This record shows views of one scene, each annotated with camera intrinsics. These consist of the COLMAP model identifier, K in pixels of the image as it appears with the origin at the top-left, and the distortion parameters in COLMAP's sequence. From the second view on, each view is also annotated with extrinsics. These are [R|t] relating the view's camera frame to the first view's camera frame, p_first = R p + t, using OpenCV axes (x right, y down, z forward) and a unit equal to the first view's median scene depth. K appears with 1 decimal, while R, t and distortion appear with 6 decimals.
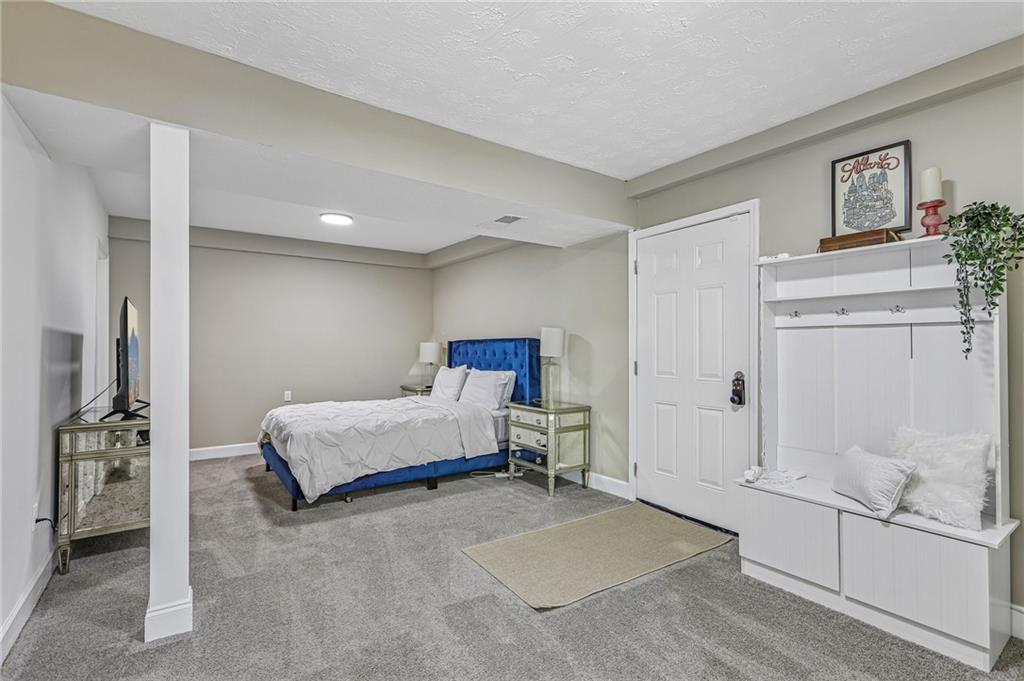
lens RADIAL K [[467.1, 0, 506.3], [0, 467.1, 341.4], [0, 0, 1]] dist [-0.001660, 0.002695]
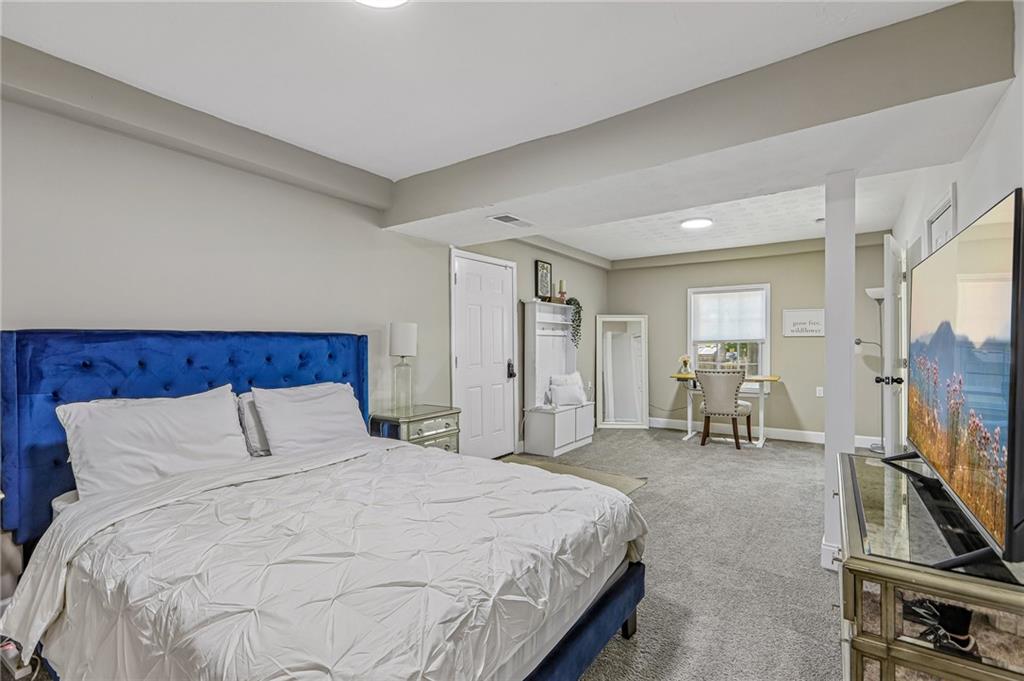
lens RADIAL K [[467.1, 0, 513.8], [0, 467.1, 342.3], [0, 0, 1]] dist [-0.001660, 0.002695]
pose [[-0.349982, 0.002827, 0.936752, -0.915059], [-0.007346, 0.999956, -0.005762, 0.010835], [-0.936728, -0.008898, -0.349946, 1.296064]]
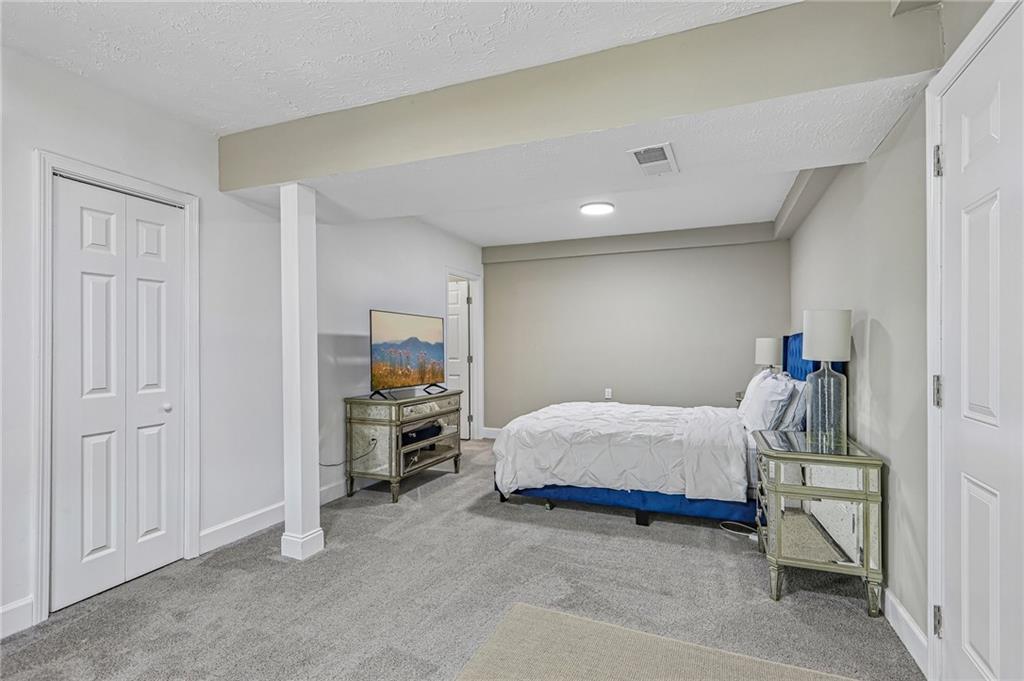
lens RADIAL K [[467.1, 0, 507.1], [0, 467.1, 343.2], [0, 0, 1]] dist [-0.001660, 0.002695]
pose [[0.553597, -0.008485, -0.832741, 0.421234], [0.015599, 0.999878, 0.000182, 0.006319], [0.832638, -0.013091, 0.553662, 0.422692]]
